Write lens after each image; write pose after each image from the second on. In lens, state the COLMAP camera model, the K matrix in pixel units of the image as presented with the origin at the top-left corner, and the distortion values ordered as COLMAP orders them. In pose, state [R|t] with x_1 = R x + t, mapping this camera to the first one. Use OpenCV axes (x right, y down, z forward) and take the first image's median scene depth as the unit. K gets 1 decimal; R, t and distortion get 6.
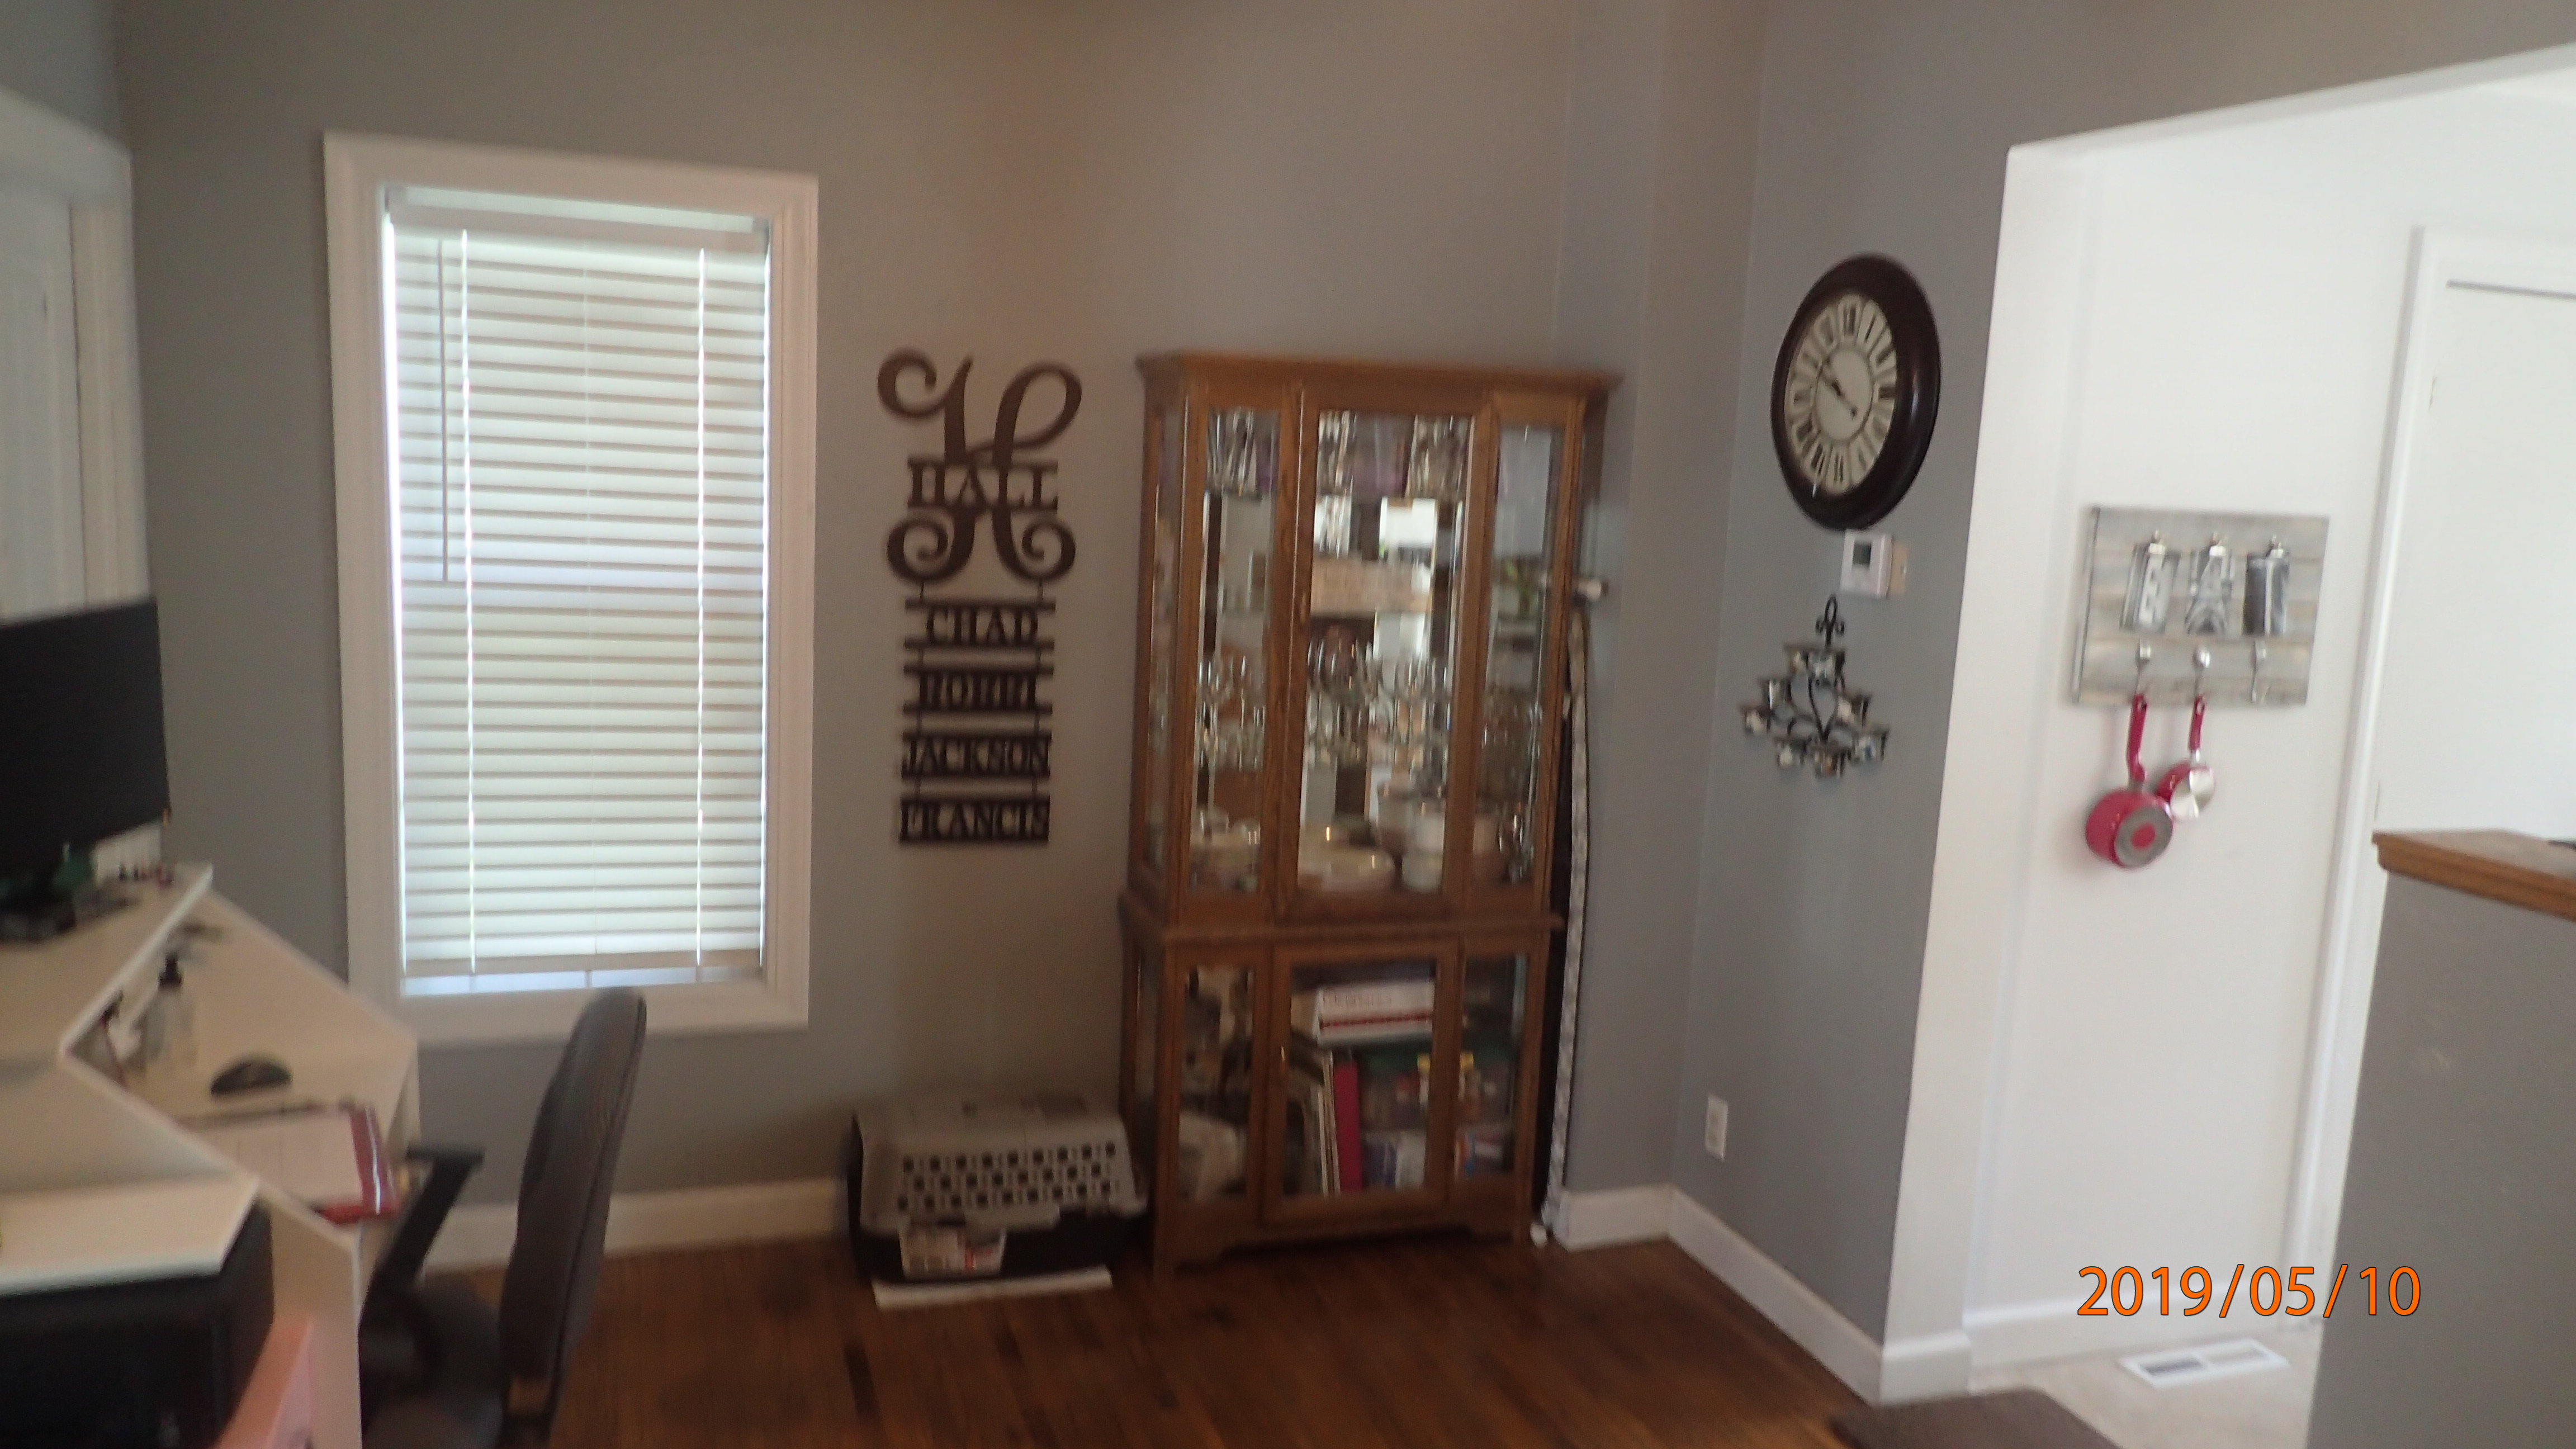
lens RADIAL K [[1926.7, 0, 1288.0], [0, 1926.7, 724.5], [0, 0, 1]] dist [0.013629, -0.032849]
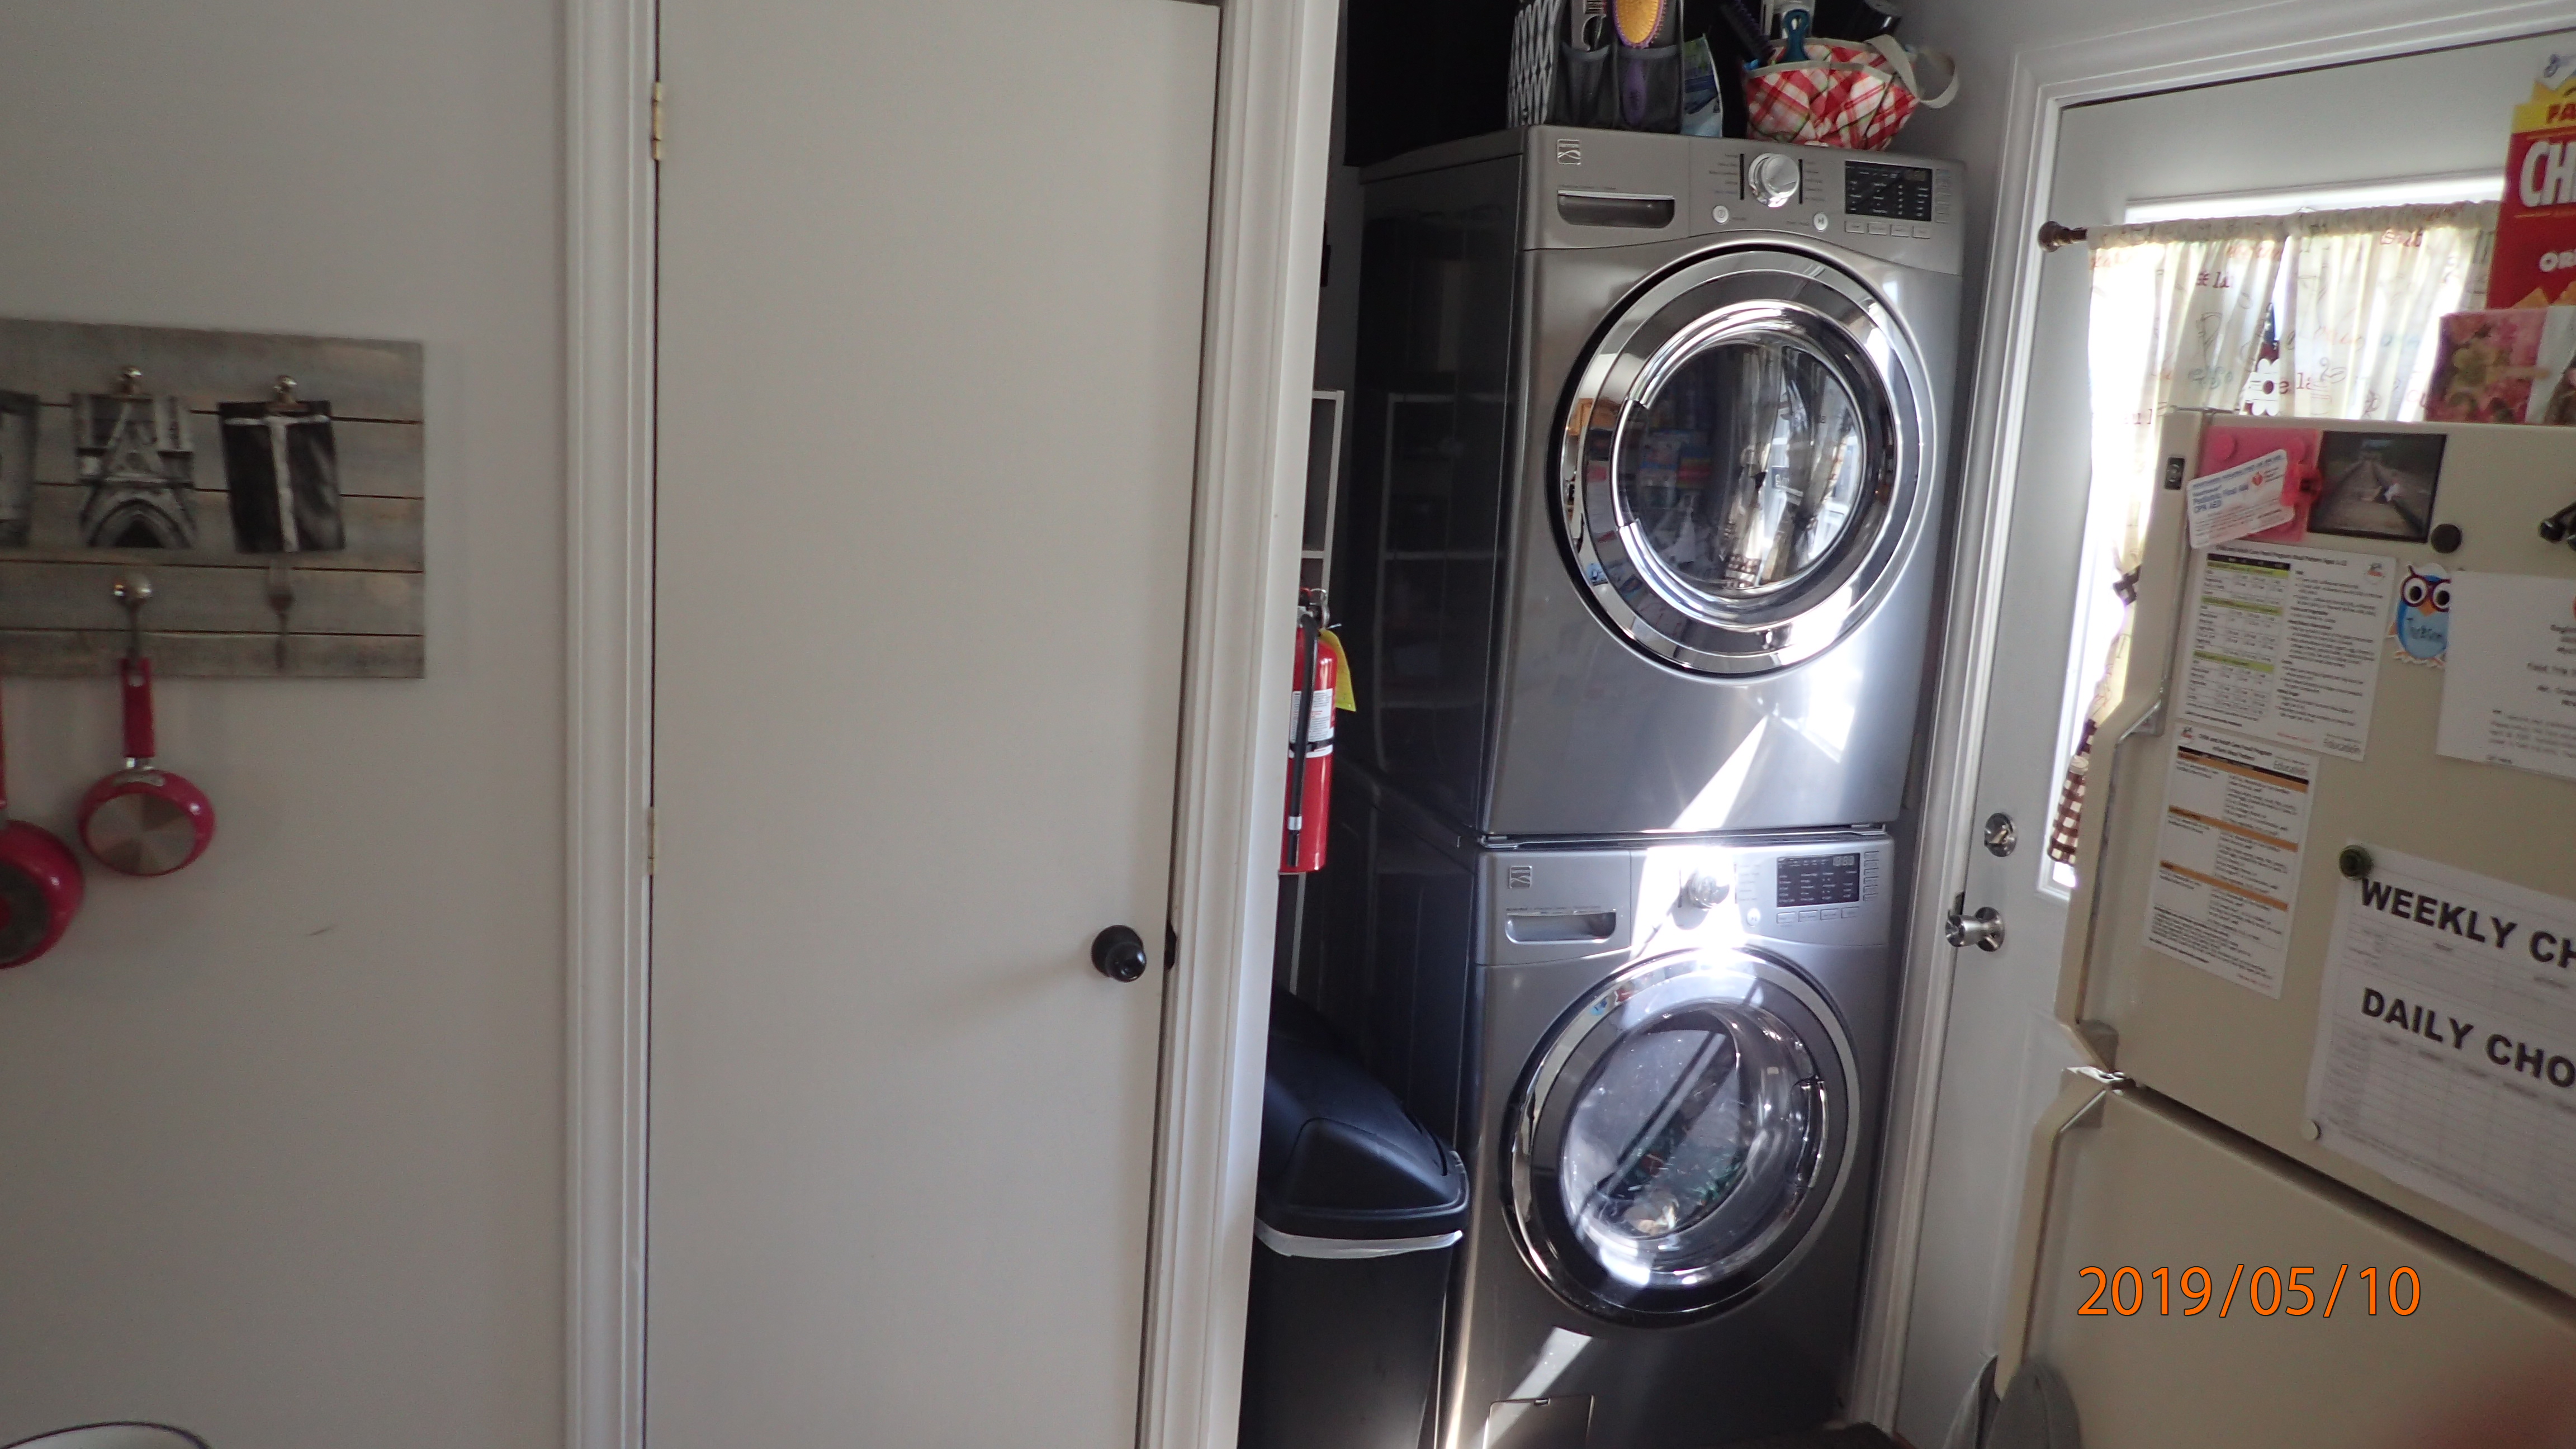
lens RADIAL K [[1926.7, 0, 1288.0], [0, 1926.7, 724.5], [0, 0, 1]] dist [0.013629, -0.032849]
pose [[0.999821, 0.015124, -0.011372, 0.813910], [-0.014717, 0.999276, 0.035092, -0.020123], [0.011894, -0.034918, 0.999319, 0.443751]]
